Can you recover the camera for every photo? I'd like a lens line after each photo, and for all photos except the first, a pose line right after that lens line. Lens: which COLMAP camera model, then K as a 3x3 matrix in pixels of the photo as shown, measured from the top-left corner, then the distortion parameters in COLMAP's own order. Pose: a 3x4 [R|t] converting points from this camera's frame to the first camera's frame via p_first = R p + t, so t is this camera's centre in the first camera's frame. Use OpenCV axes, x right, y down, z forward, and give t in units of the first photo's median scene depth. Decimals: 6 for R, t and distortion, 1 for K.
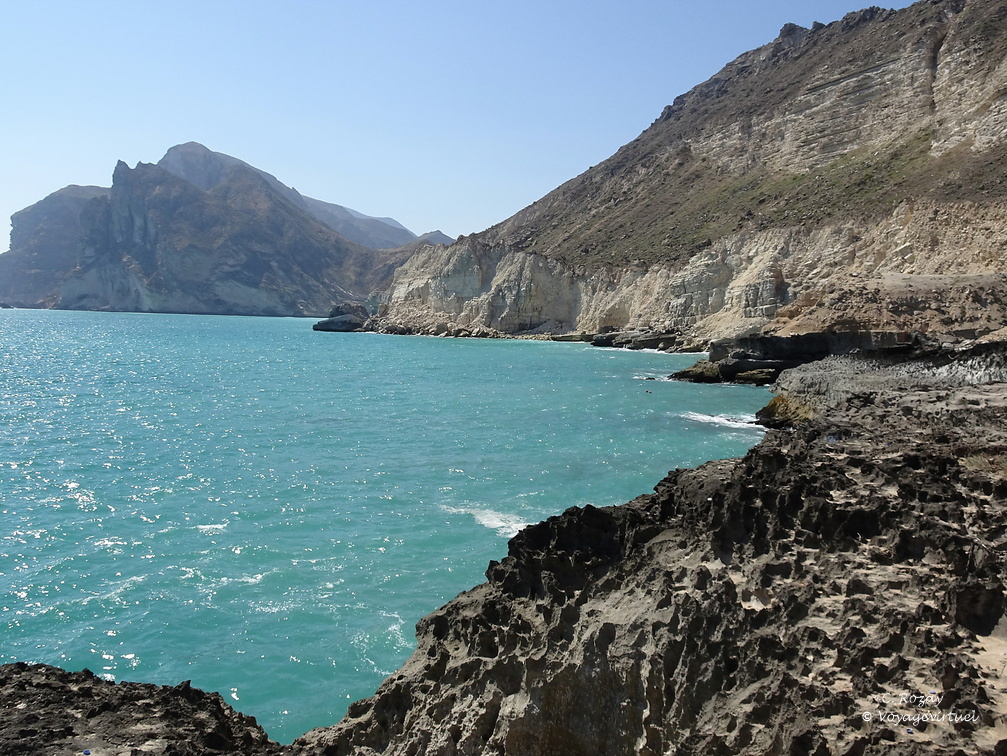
lens RADIAL K [[940.3, 0, 502.9], [0, 940.3, 376.0], [0, 0, 1]] dist [0.017069, -0.006155]
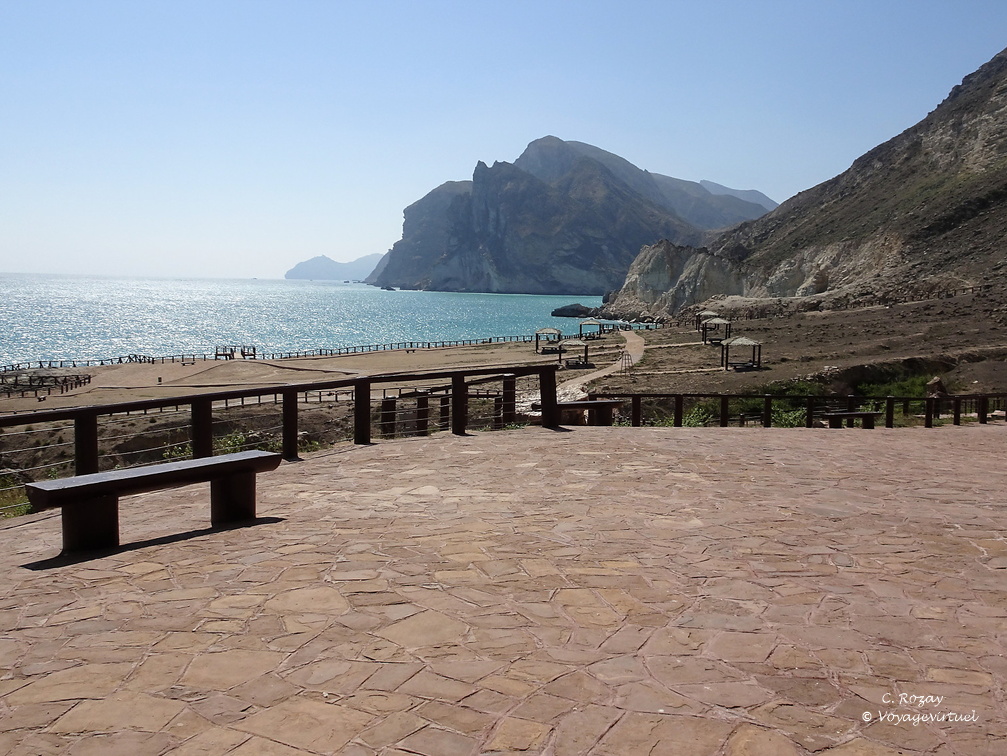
lens RADIAL K [[940.3, 0, 504.0], [0, 940.3, 379.2], [0, 0, 1]] dist [0.017069, -0.006155]
pose [[0.924596, 0.029612, -0.379797, 0.073479], [-0.017608, 0.999231, 0.035043, -0.001946], [0.380542, -0.025714, 0.924406, -0.068900]]
